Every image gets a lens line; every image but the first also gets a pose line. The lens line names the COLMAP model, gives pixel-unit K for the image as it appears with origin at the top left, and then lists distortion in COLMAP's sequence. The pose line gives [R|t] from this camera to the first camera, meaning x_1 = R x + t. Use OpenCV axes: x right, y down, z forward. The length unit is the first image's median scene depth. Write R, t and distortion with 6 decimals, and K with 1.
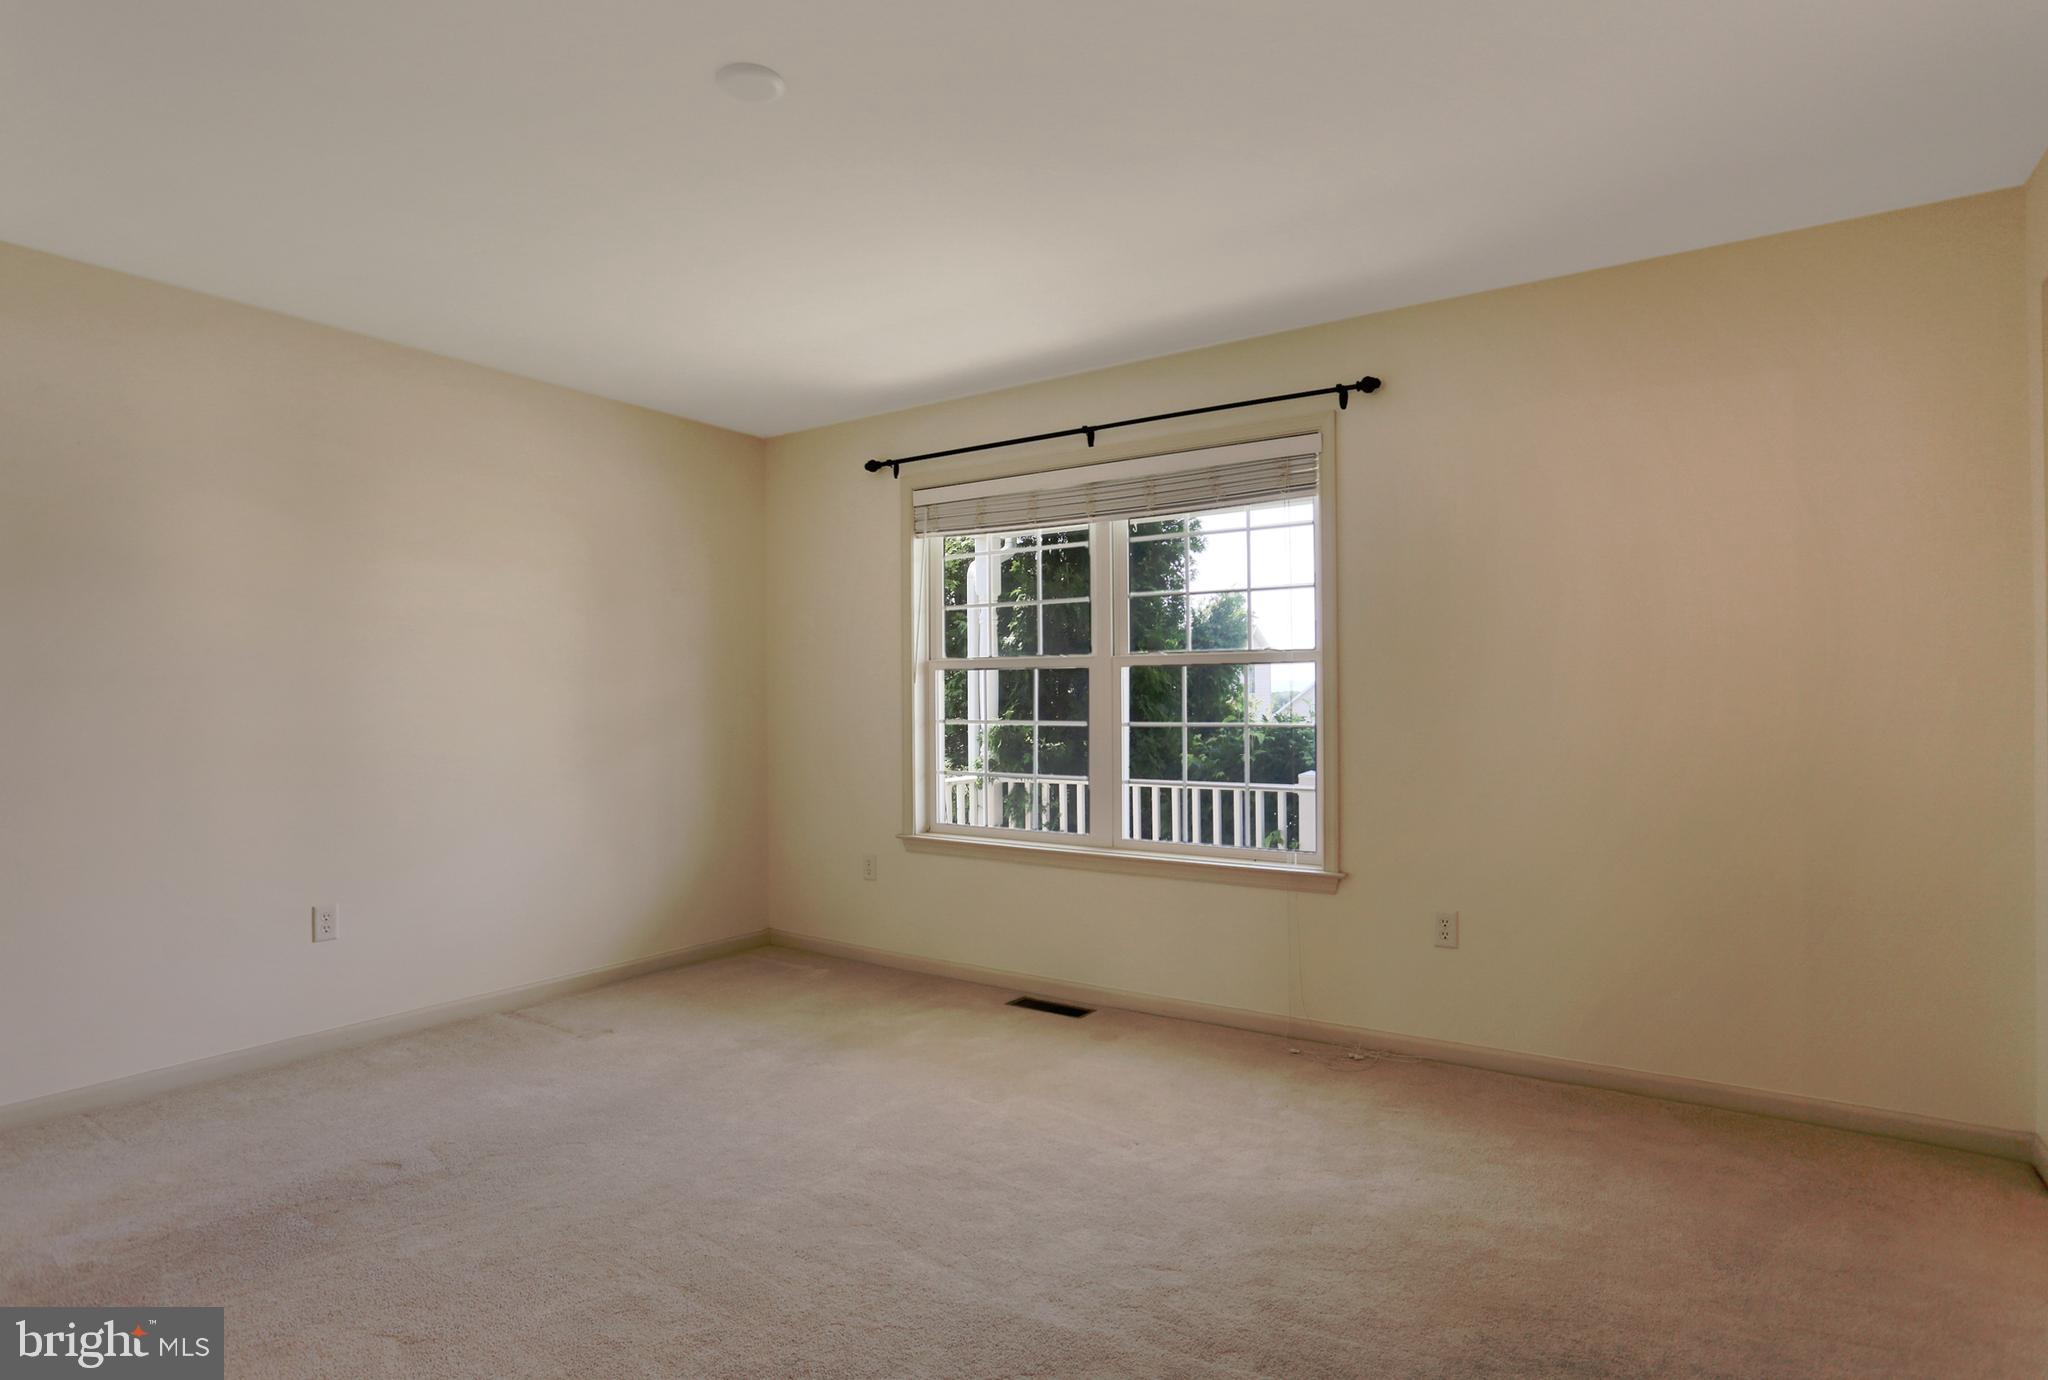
lens RADIAL K [[1013.6, 0, 1024.0], [0, 1013.6, 690.0], [0, 0, 1]] dist [-0.058374, 0.000041]
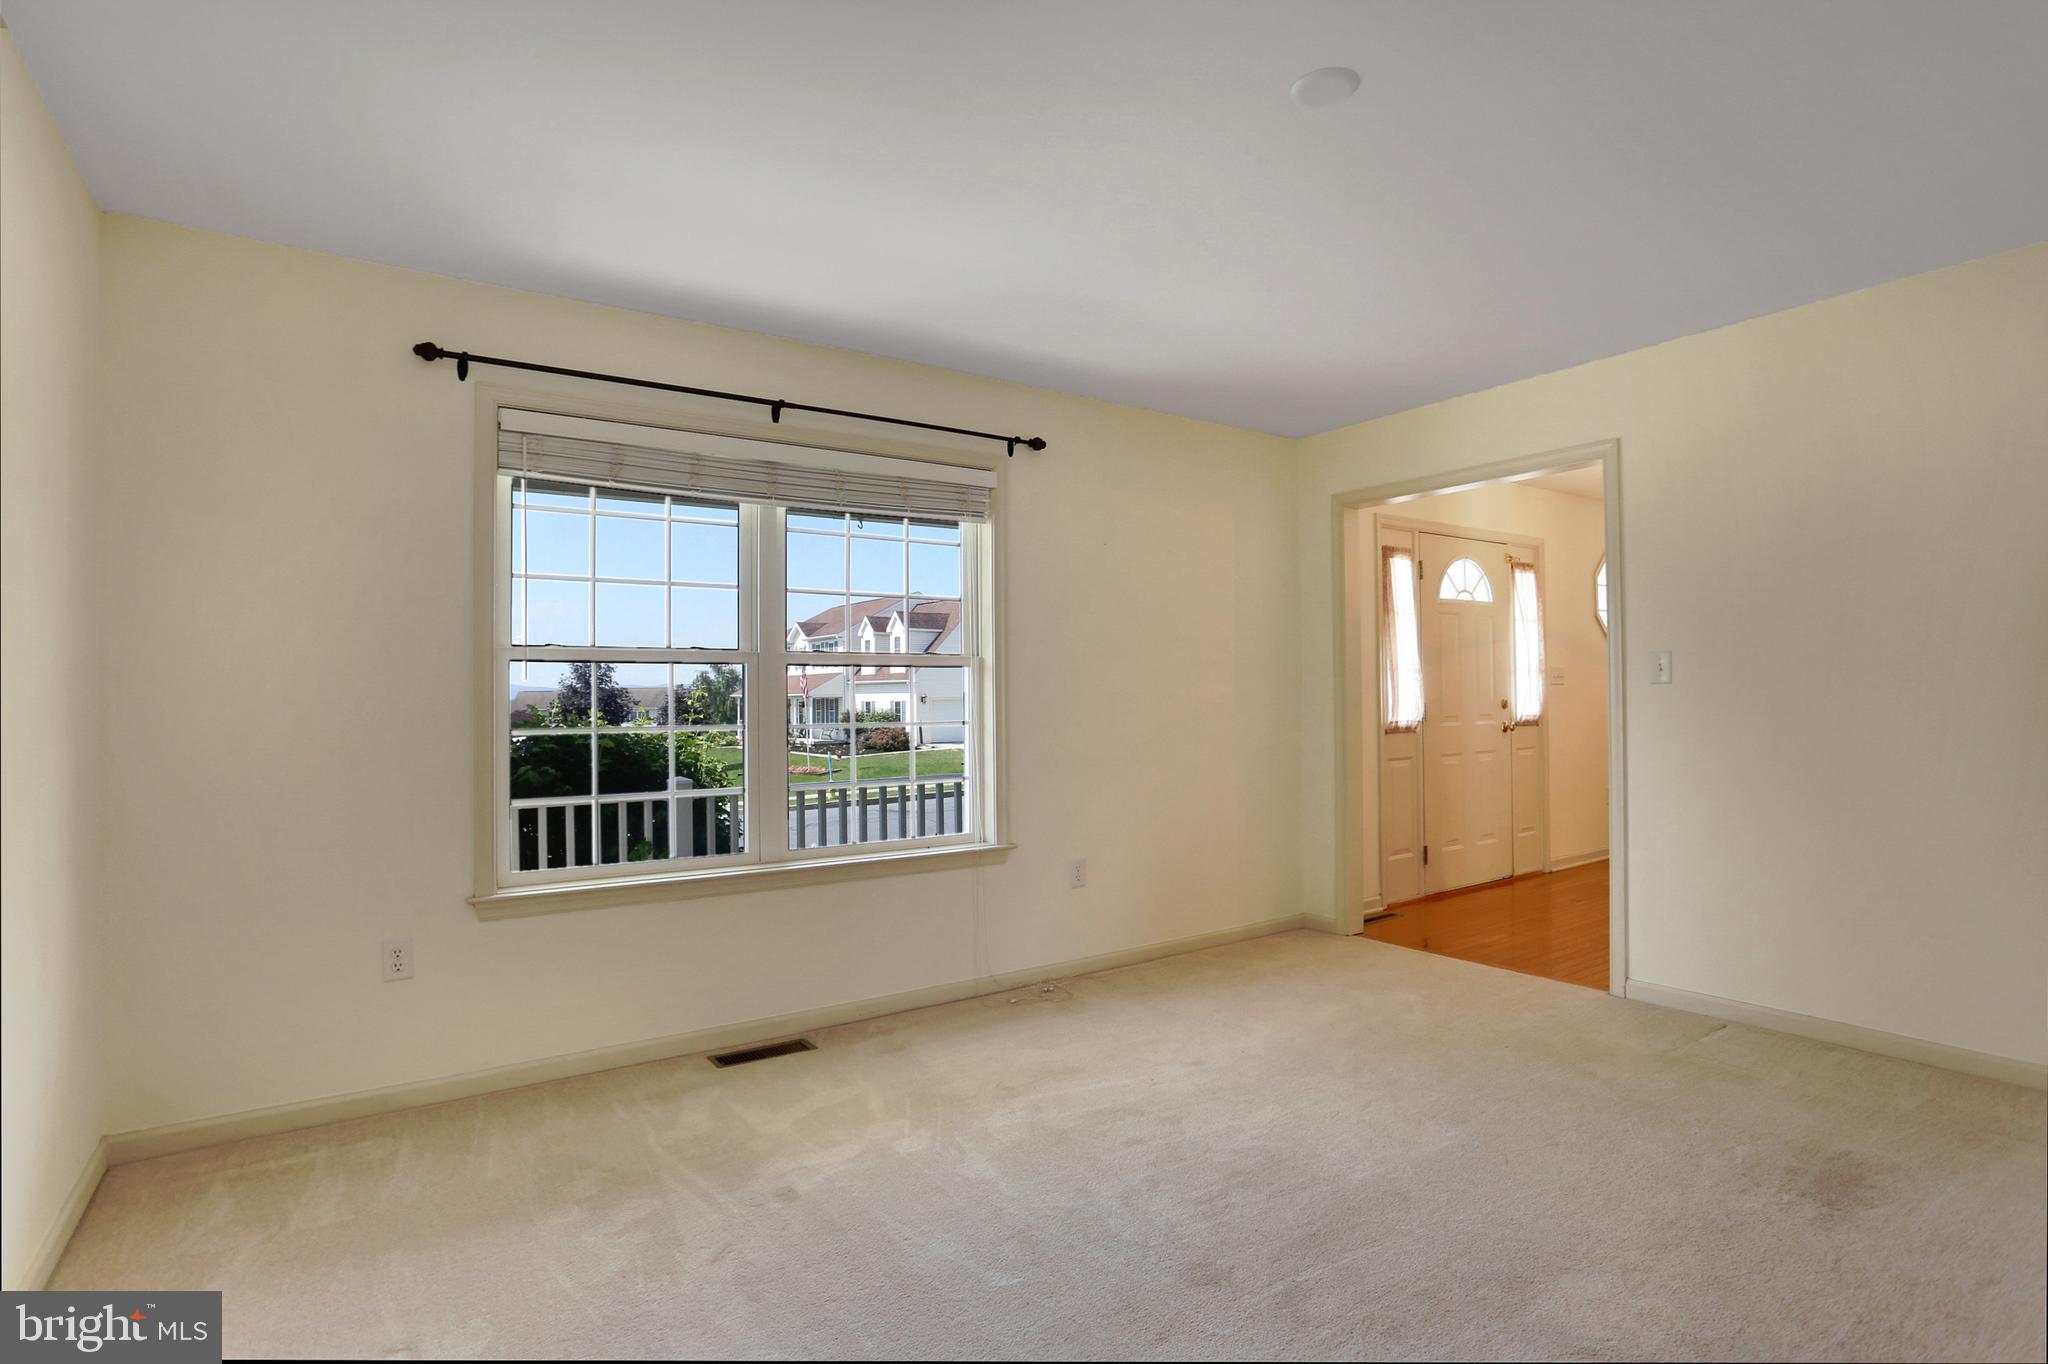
lens RADIAL K [[999.4, 0, 1024.0], [0, 999.4, 682.0], [0, 0, 1]] dist [-0.057348, 0.027554]
pose [[0.403631, 0.012460, 0.914837, -0.658283], [-0.000149, 0.999908, -0.013553, 0.004655], [-0.914922, 0.005334, 0.403596, 0.436240]]
